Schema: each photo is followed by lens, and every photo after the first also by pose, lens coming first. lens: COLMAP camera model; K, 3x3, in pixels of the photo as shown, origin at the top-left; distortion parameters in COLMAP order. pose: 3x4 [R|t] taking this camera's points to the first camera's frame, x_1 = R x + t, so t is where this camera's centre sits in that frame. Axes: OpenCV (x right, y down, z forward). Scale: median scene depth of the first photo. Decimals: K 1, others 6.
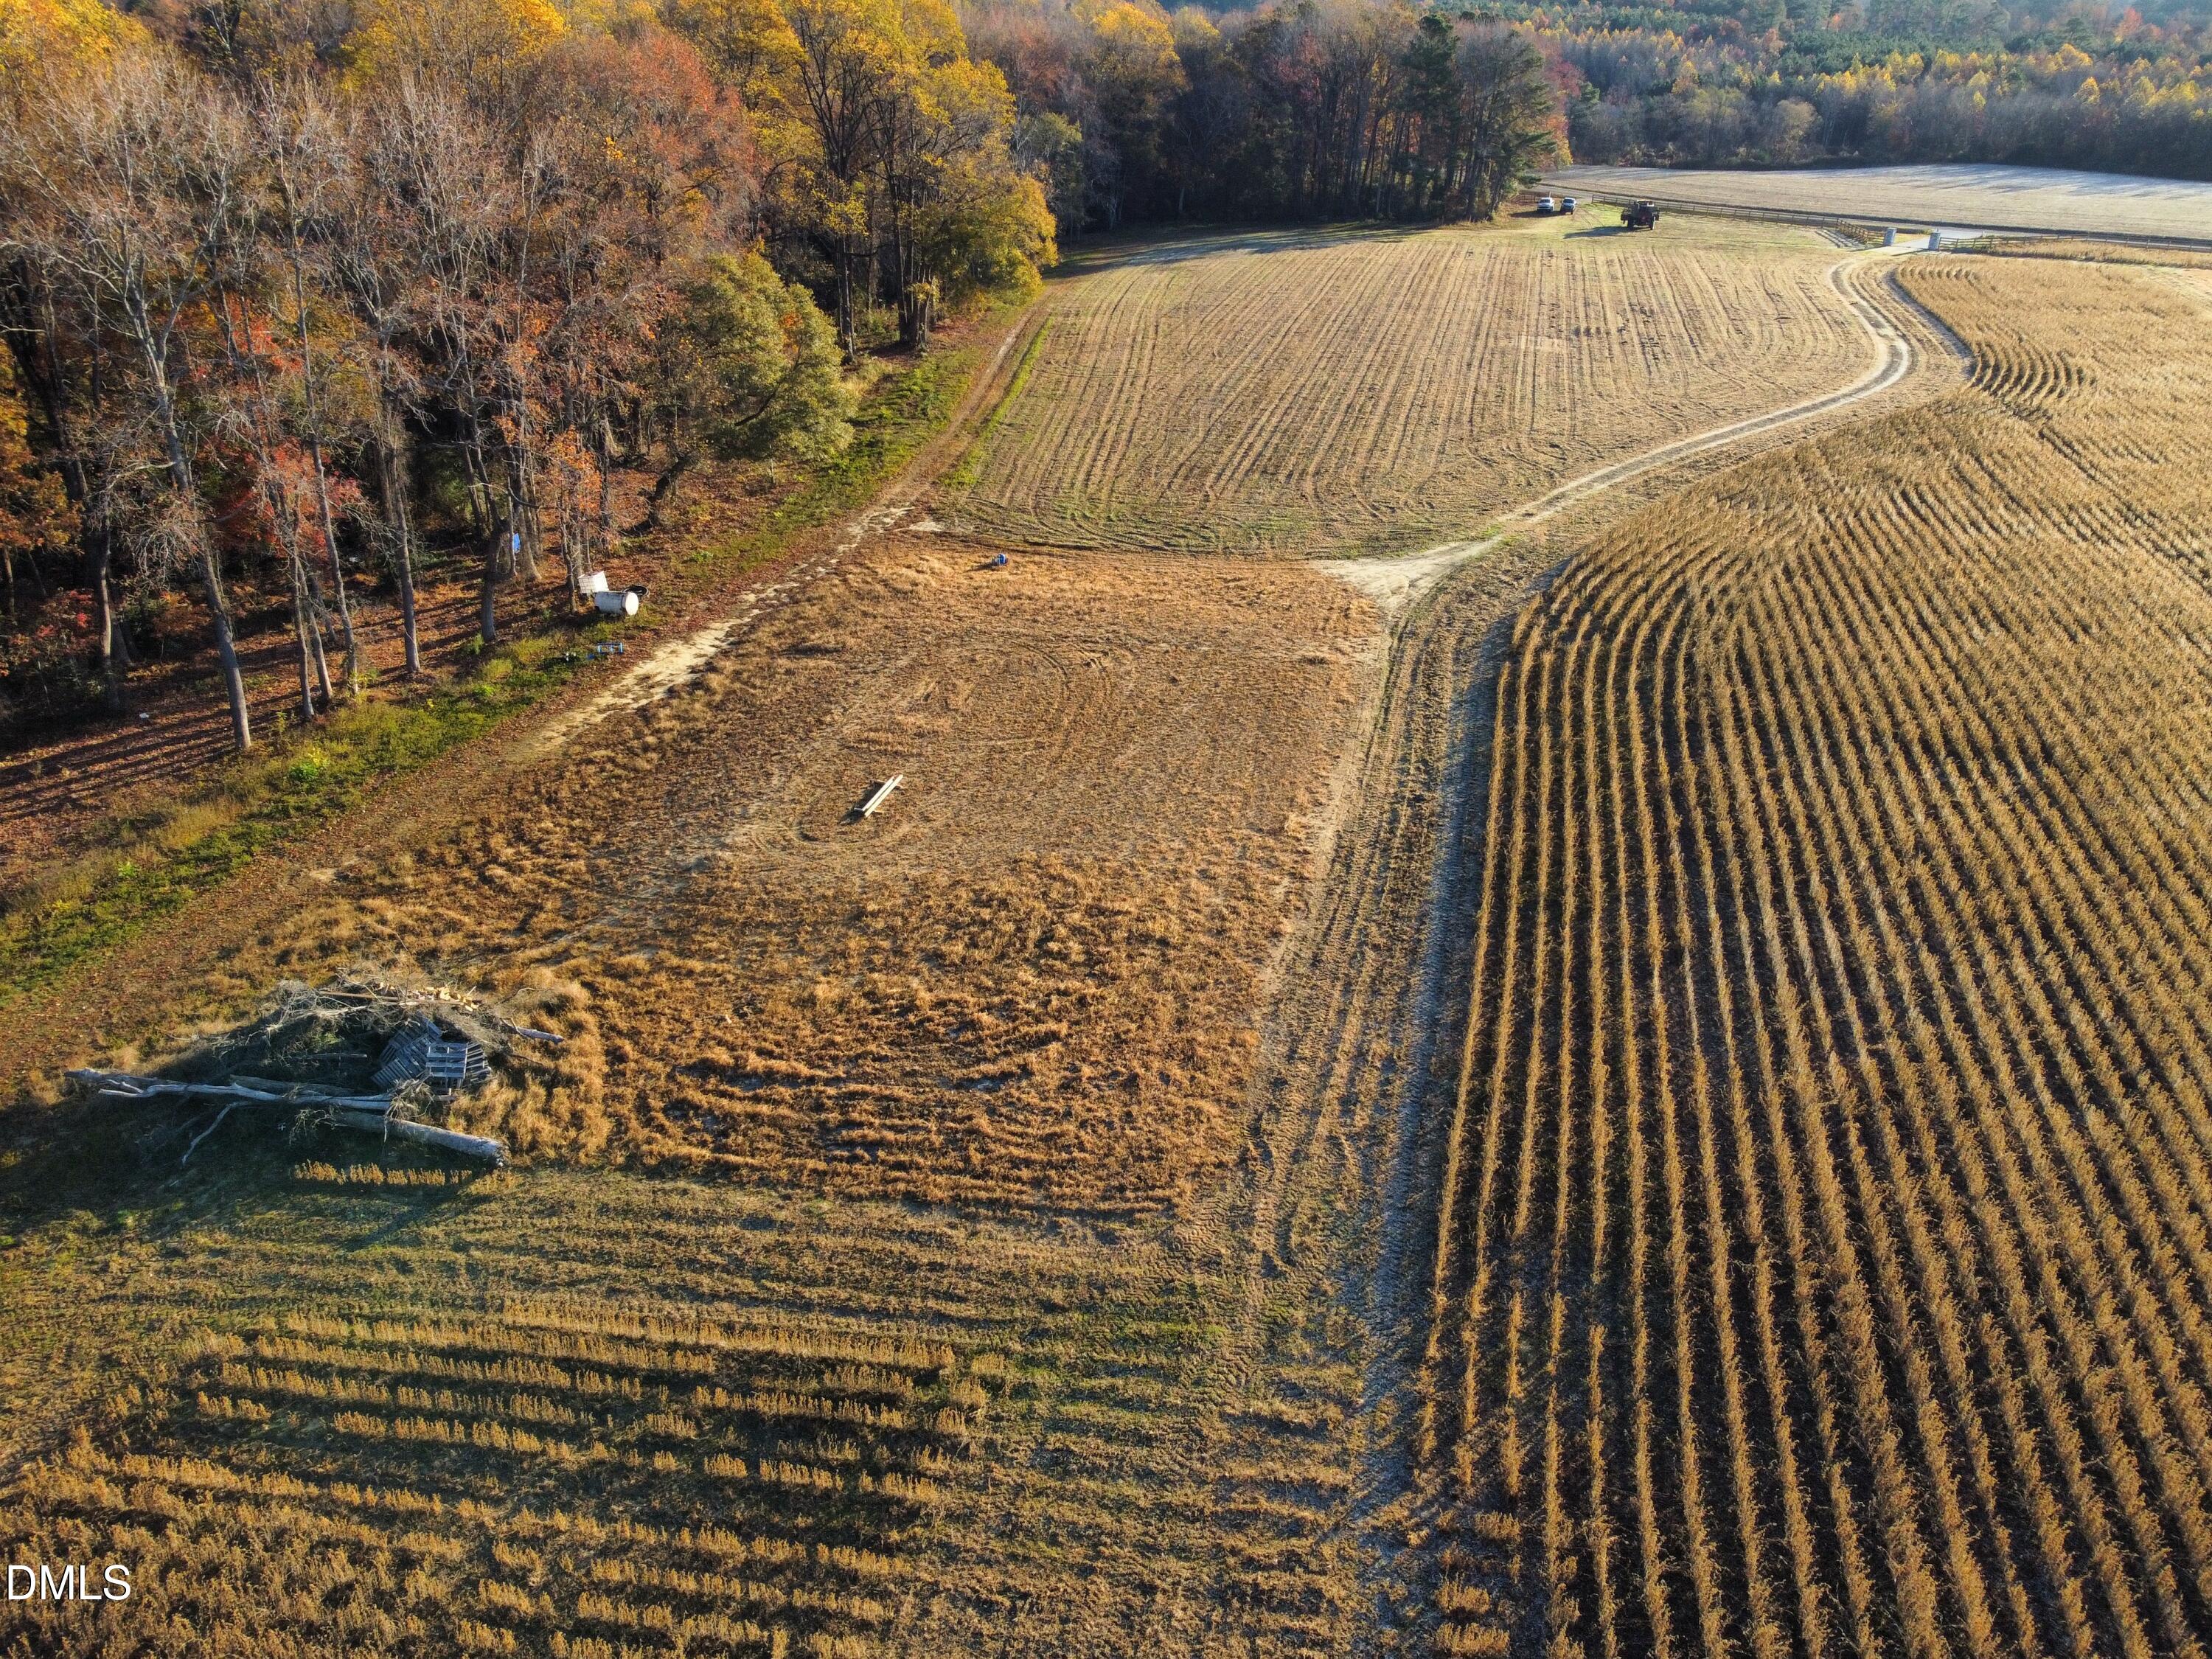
lens RADIAL K [[1677.0, 0, 1108.1], [0, 1677.0, 829.0], [0, 0, 1]] dist [0.003804, -0.006680]
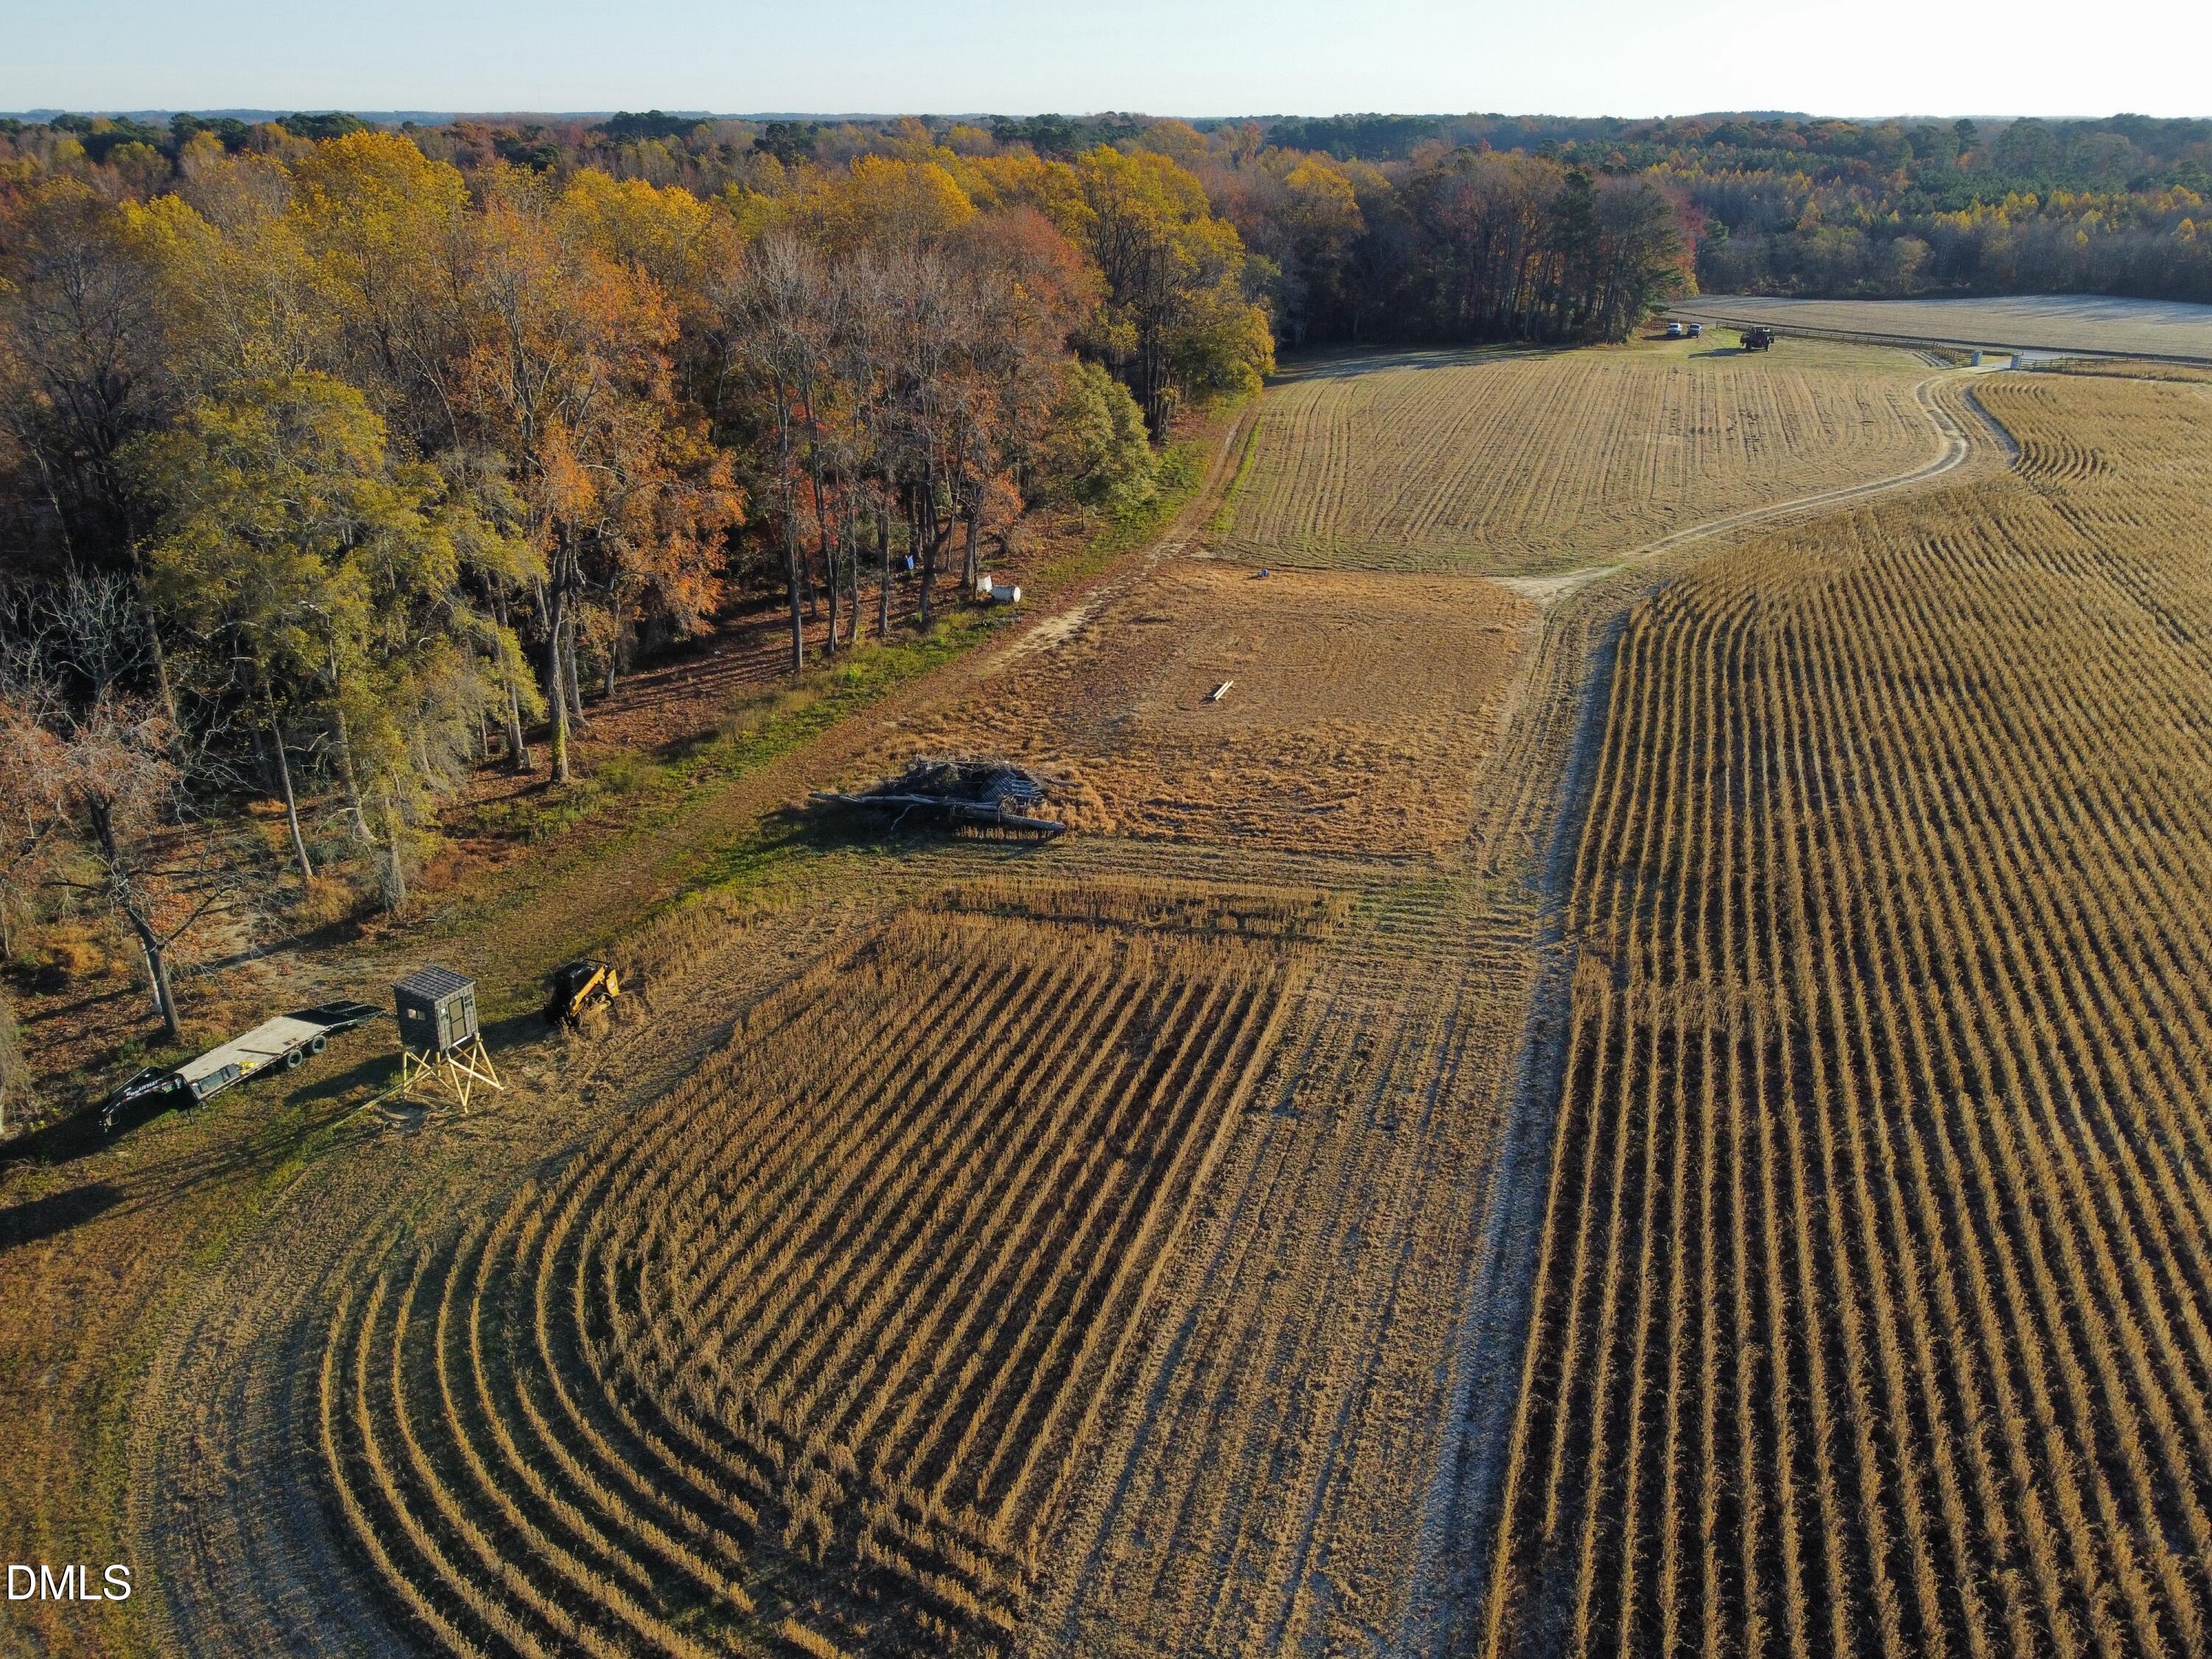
lens RADIAL K [[1677.0, 0, 1103.8], [0, 1677.0, 829.4], [0, 0, 1]] dist [0.003804, -0.006680]
pose [[0.996672, 0.027060, -0.076897, -0.099023], [-0.032020, 0.997435, -0.064024, 0.177575], [0.074967, 0.066273, 0.994981, -0.480877]]
